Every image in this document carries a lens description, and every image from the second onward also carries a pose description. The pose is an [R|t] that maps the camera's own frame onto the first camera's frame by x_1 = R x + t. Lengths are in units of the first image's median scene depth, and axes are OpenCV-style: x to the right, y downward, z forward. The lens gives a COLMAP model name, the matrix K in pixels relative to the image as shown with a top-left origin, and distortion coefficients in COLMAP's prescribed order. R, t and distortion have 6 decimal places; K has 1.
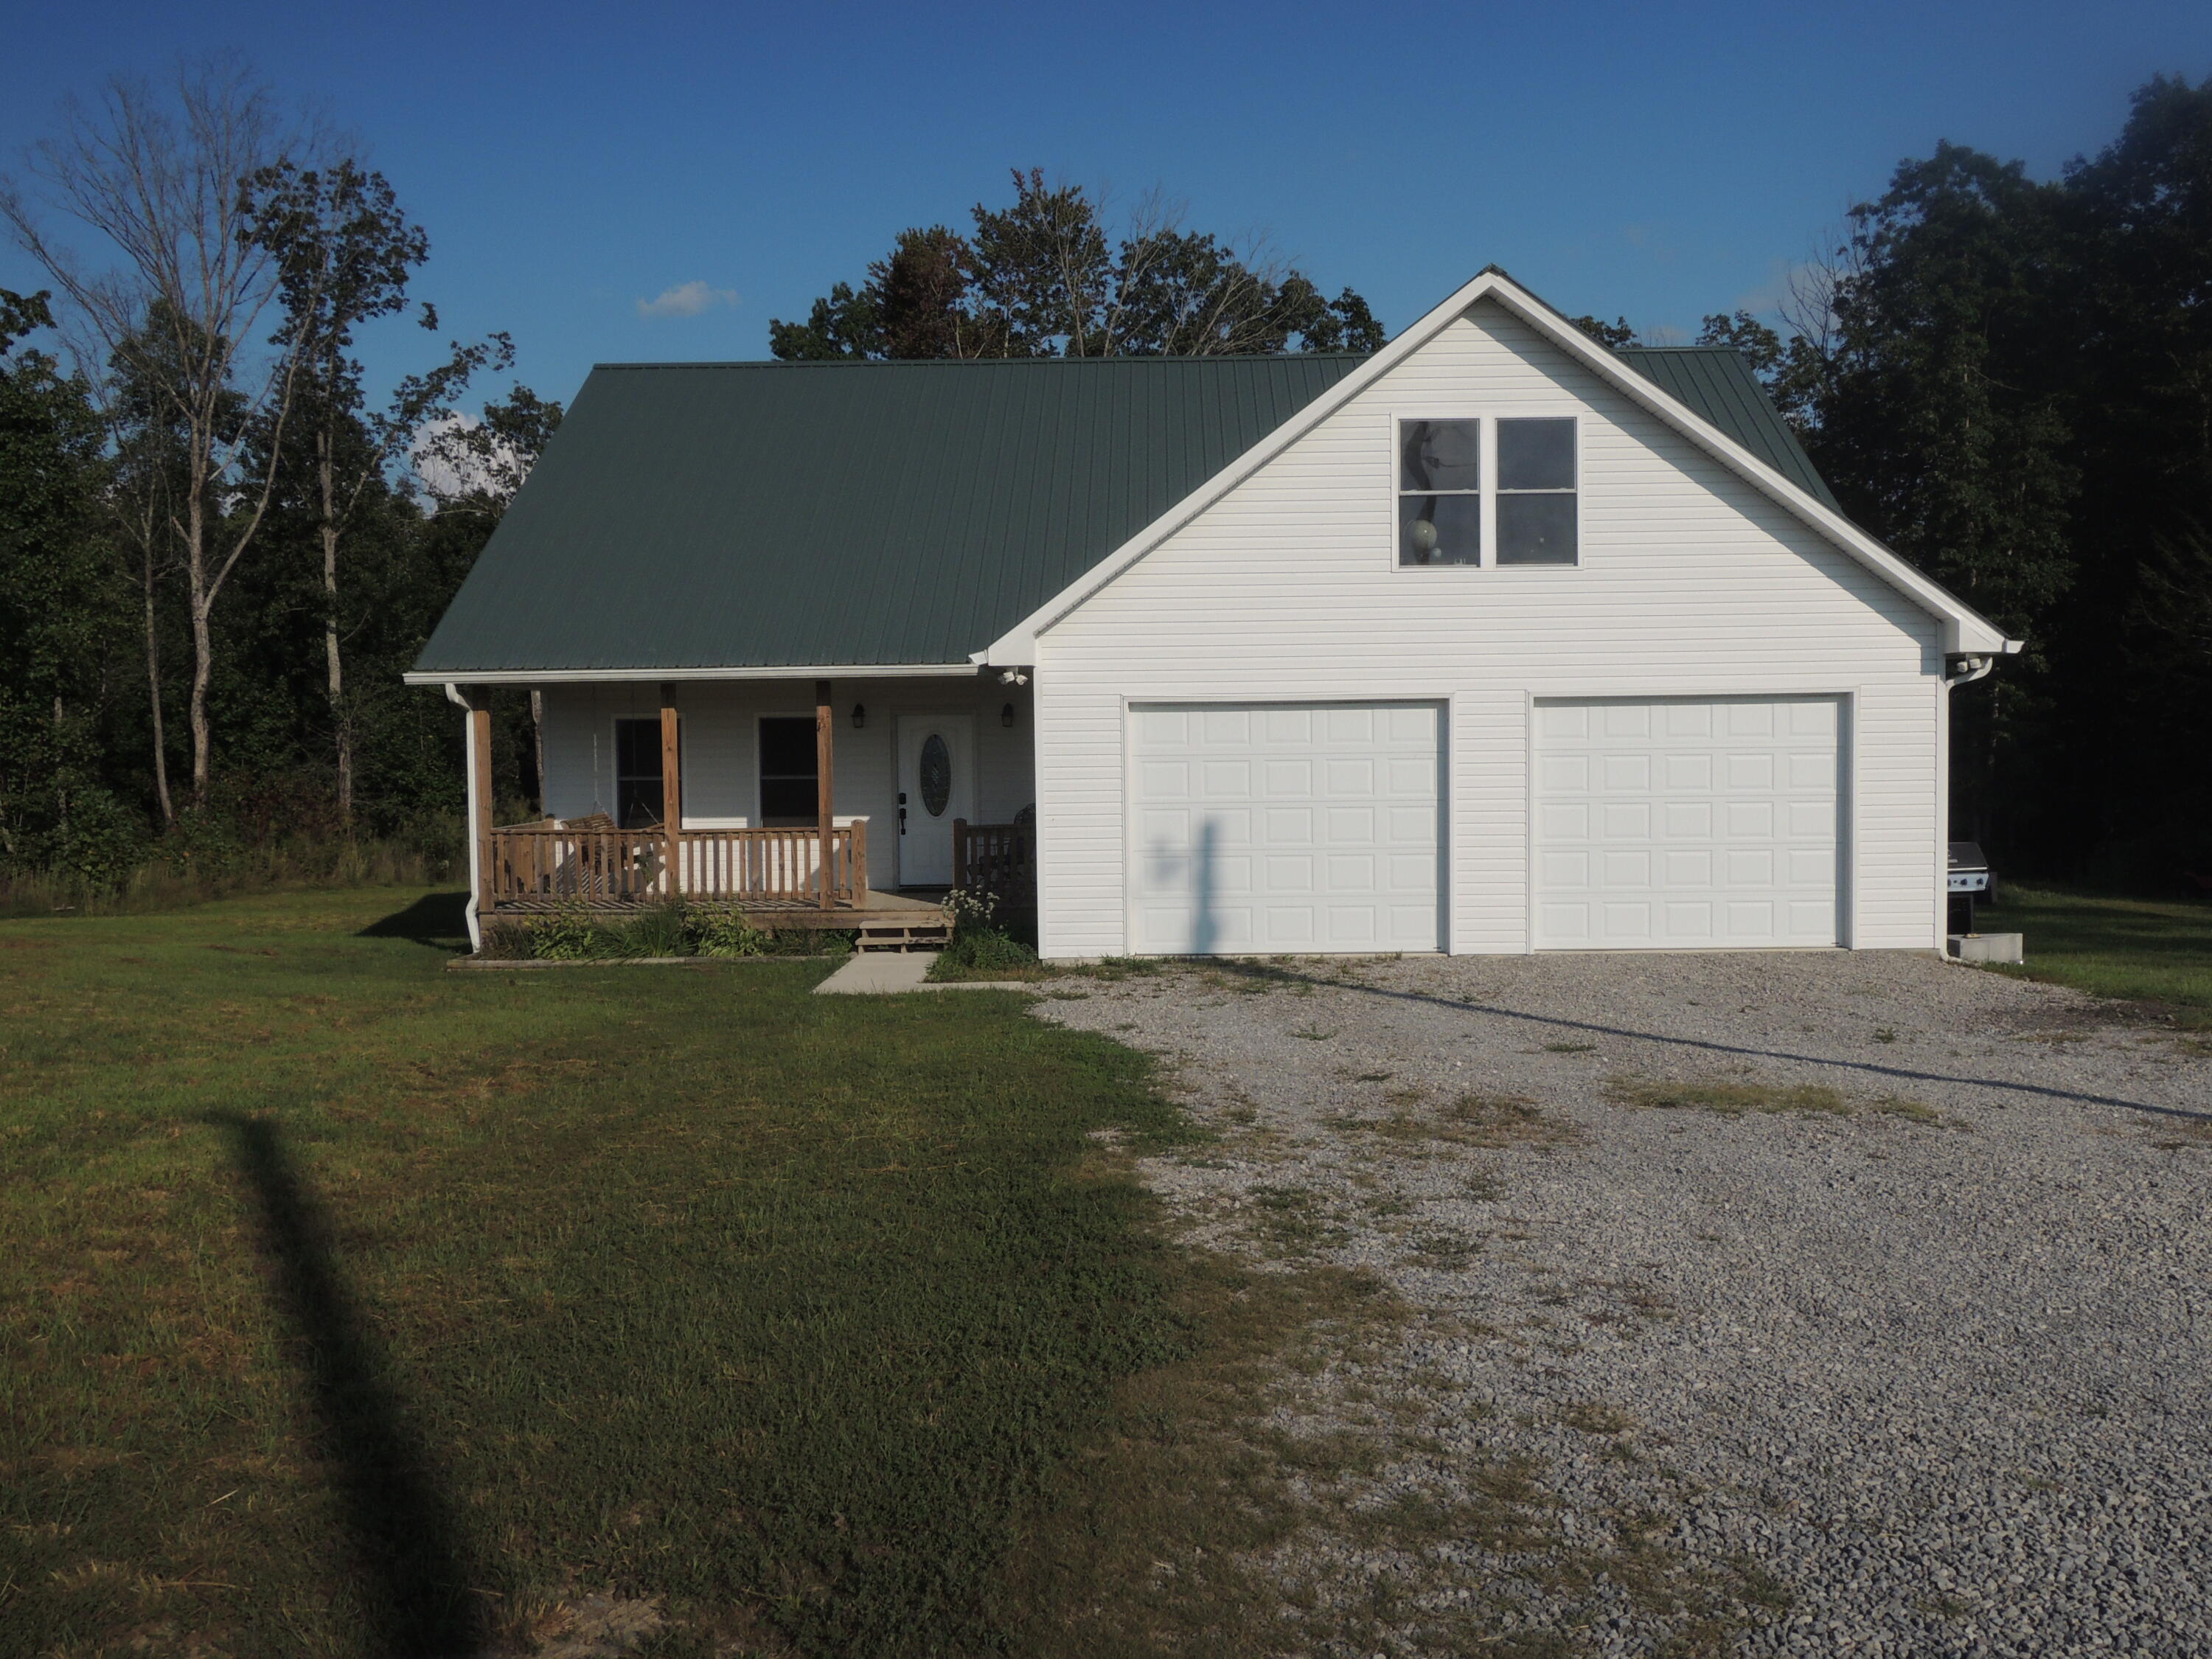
lens RADIAL K [[1976.8, 0, 1111.5], [0, 1976.8, 833.6], [0, 0, 1]] dist [-0.031177, -0.010511]
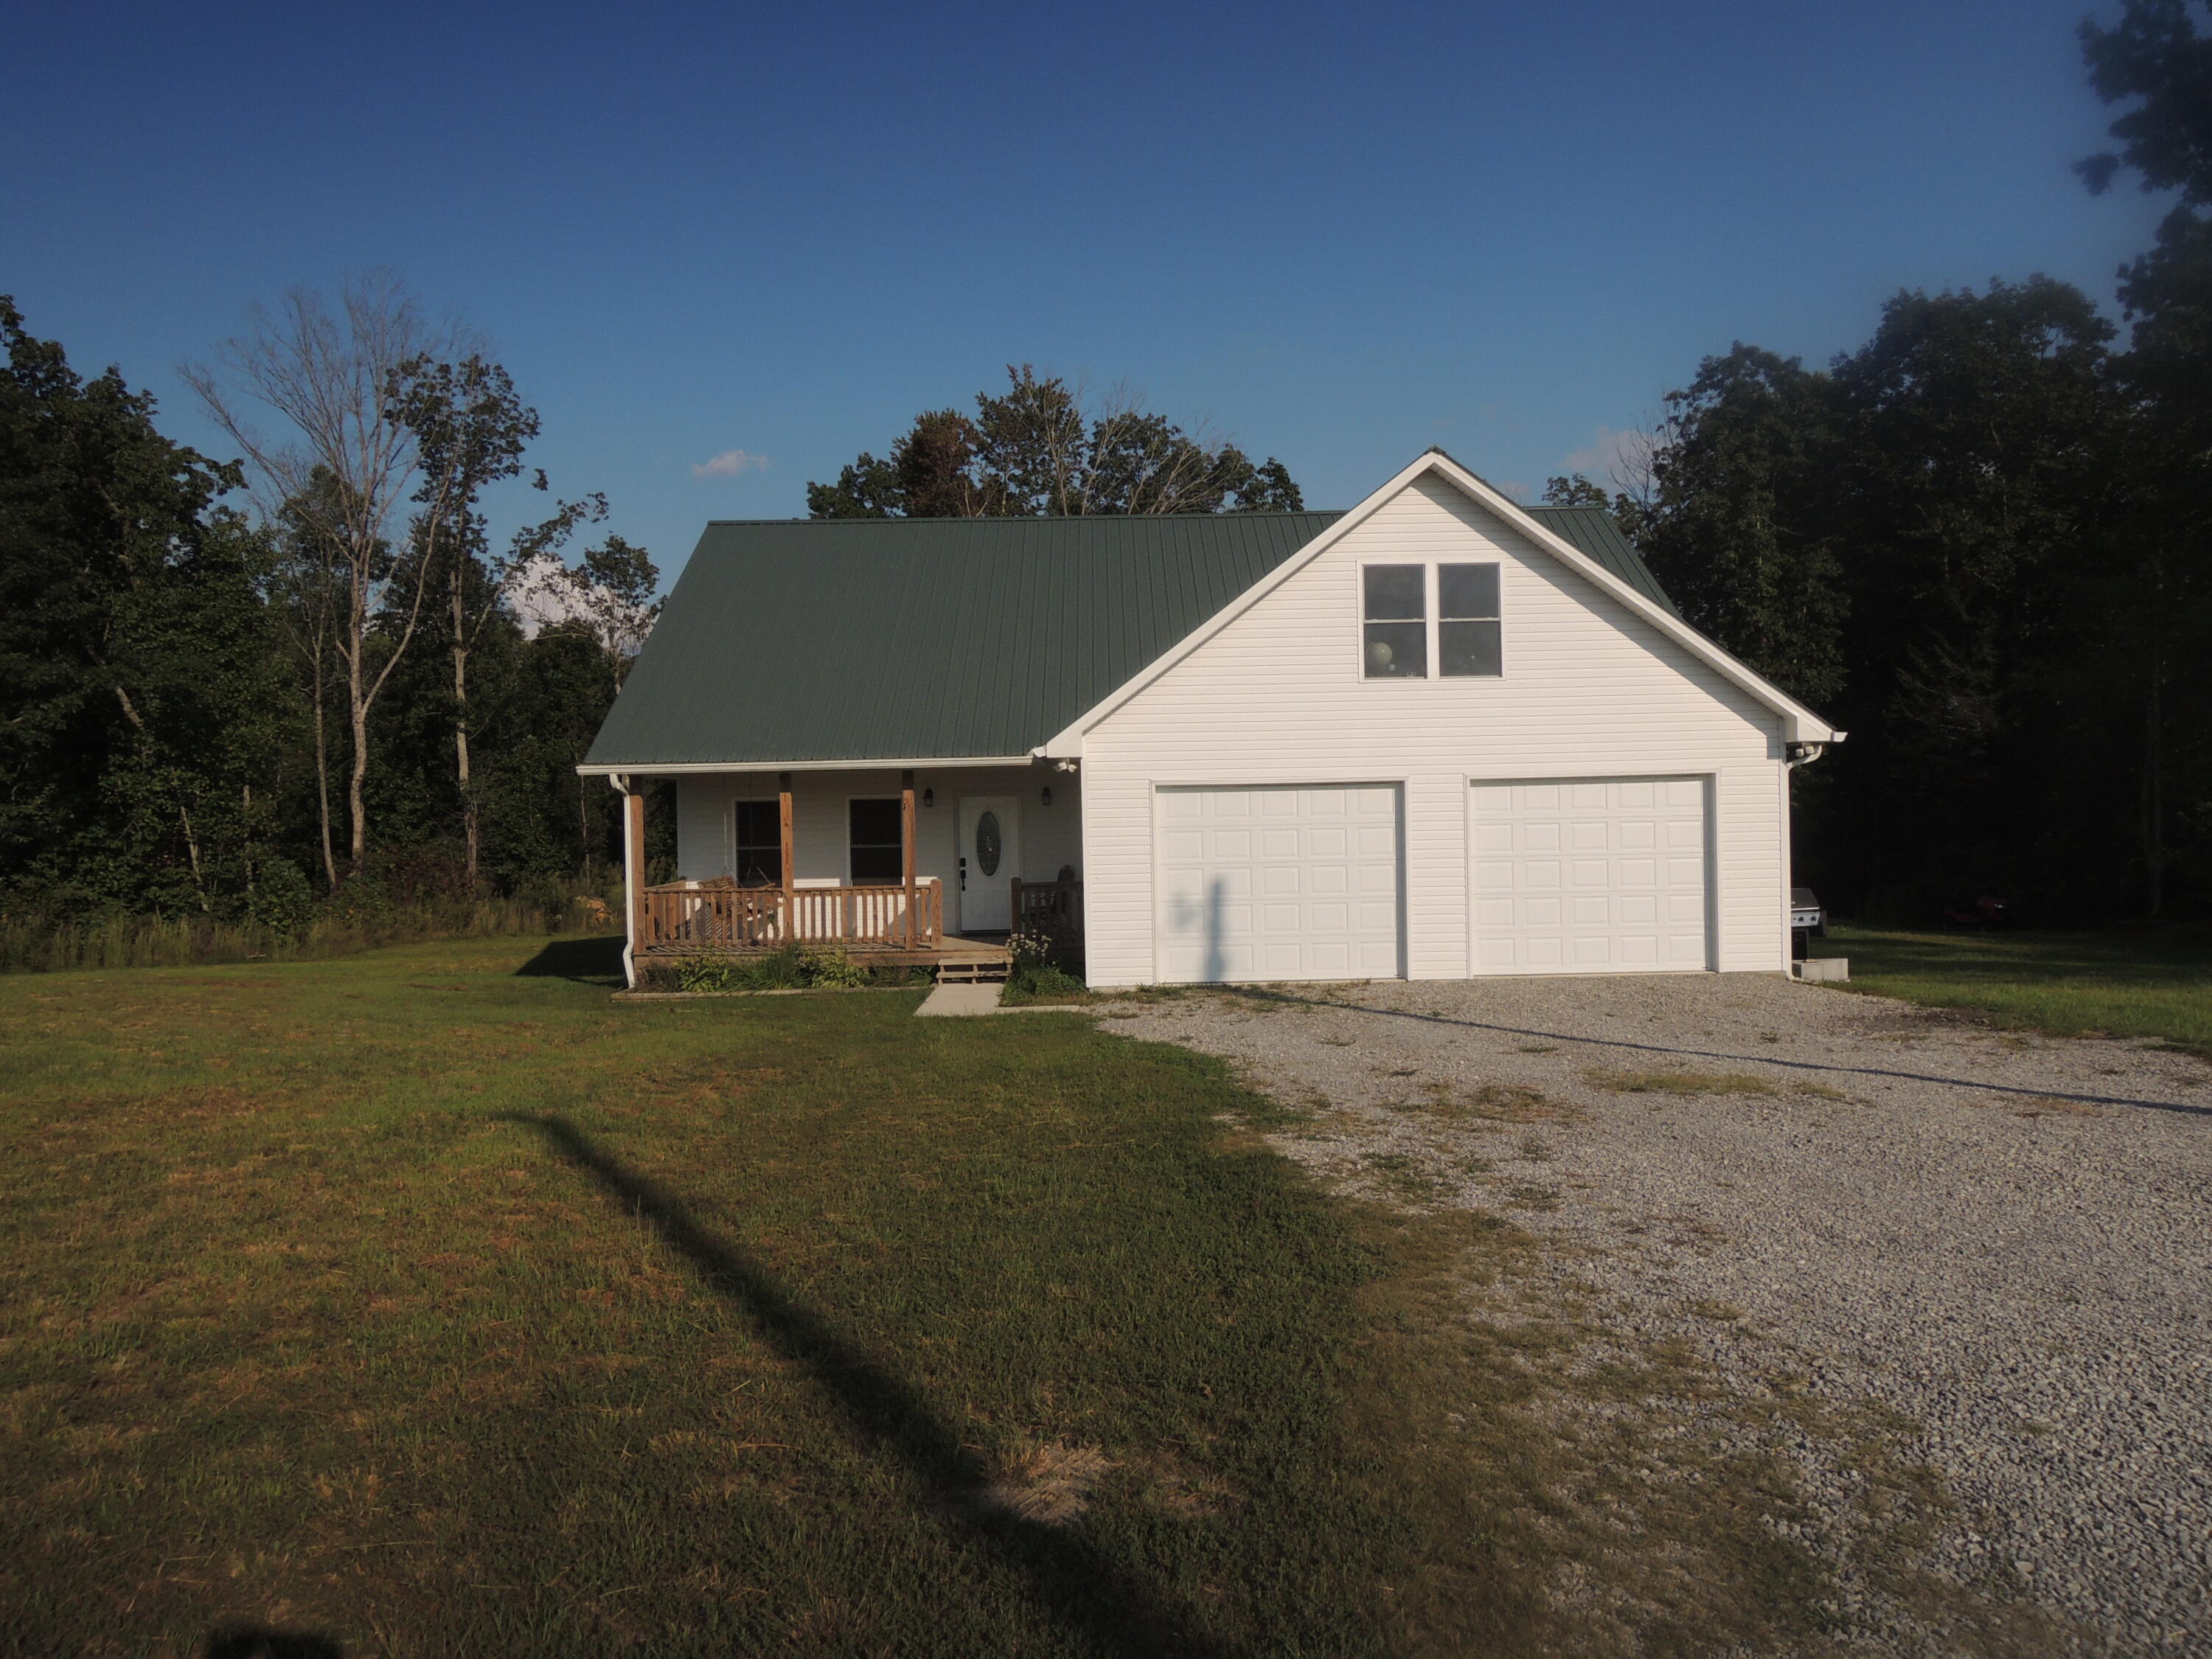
lens RADIAL K [[1584.4, 0, 1114.3], [0, 1584.4, 824.5], [0, 0, 1]] dist [-0.017796, -0.005806]
pose [[0.999478, -0.008140, 0.031254, -0.047662], [0.009390, 0.999153, -0.040064, -0.000038], [-0.030902, 0.040337, 0.998708, -0.022609]]
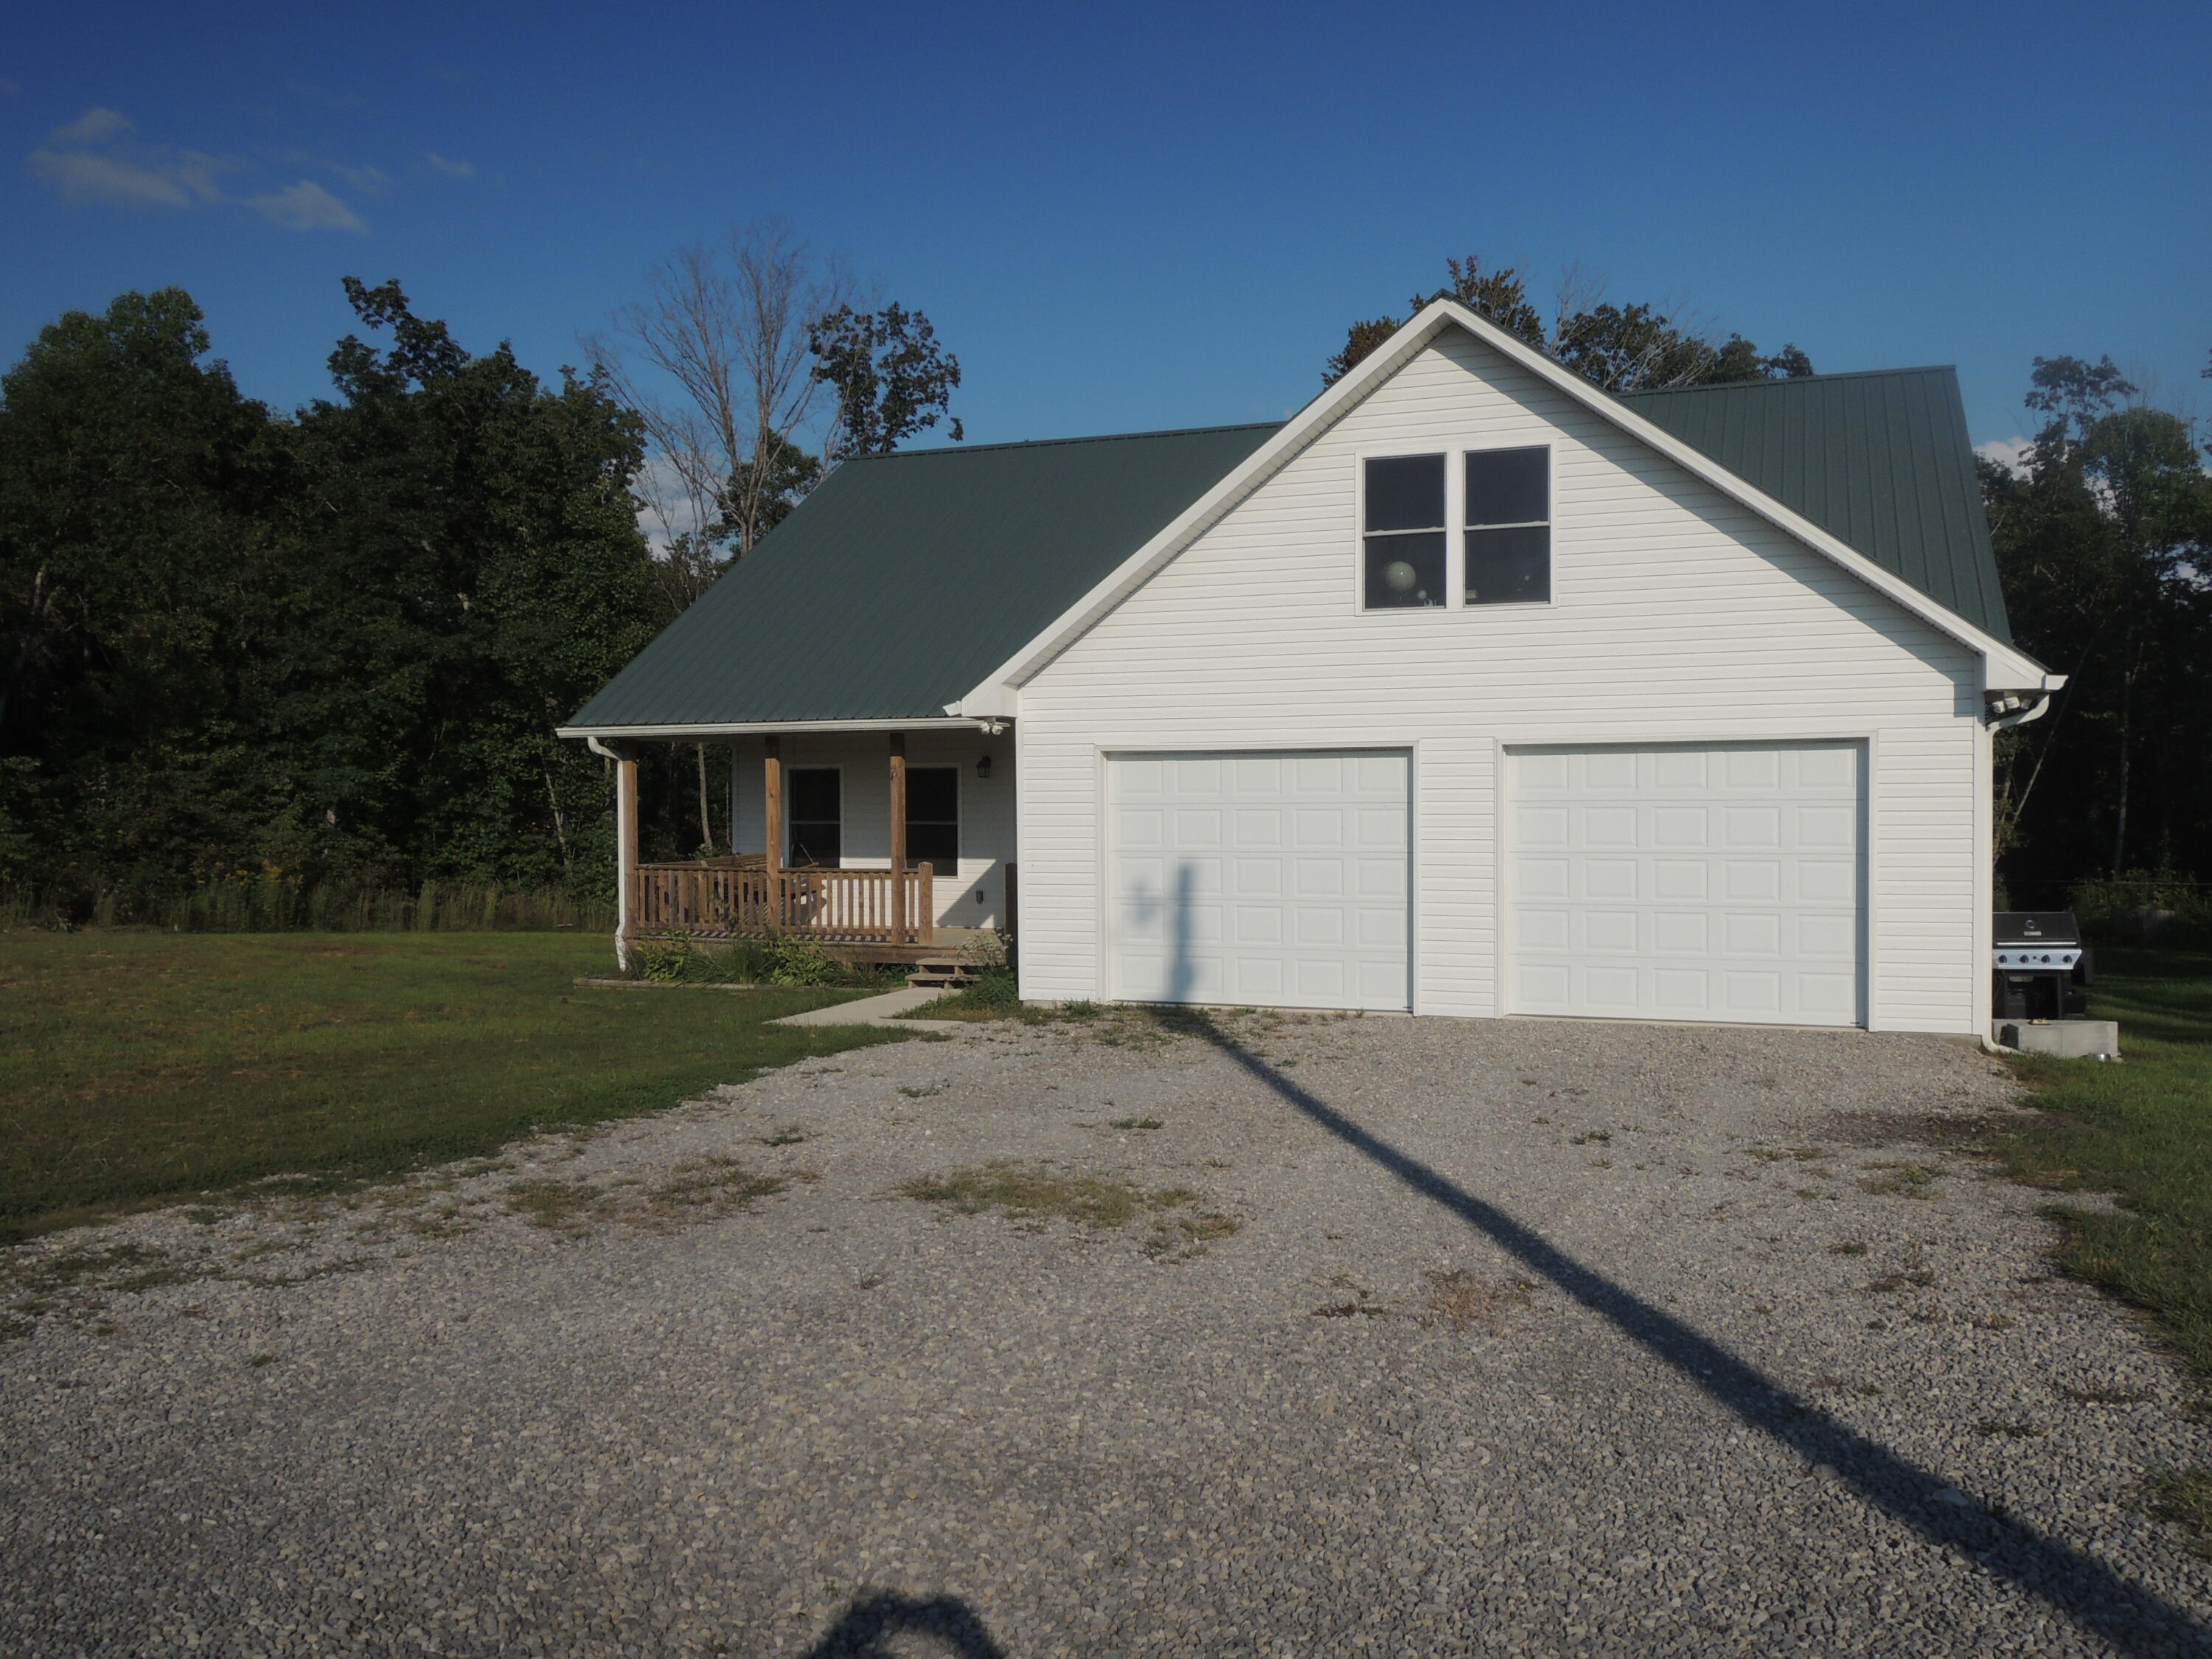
lens RADIAL K [[1753.6, 0, 1108.9], [0, 1753.6, 849.3], [0, 0, 1]] dist [-0.027313, -0.008472]
pose [[0.941462, 0.015588, -0.336758, 0.300148], [-0.020439, 0.999732, -0.010865, -0.006088], [0.336499, 0.017112, 0.941529, 0.144687]]
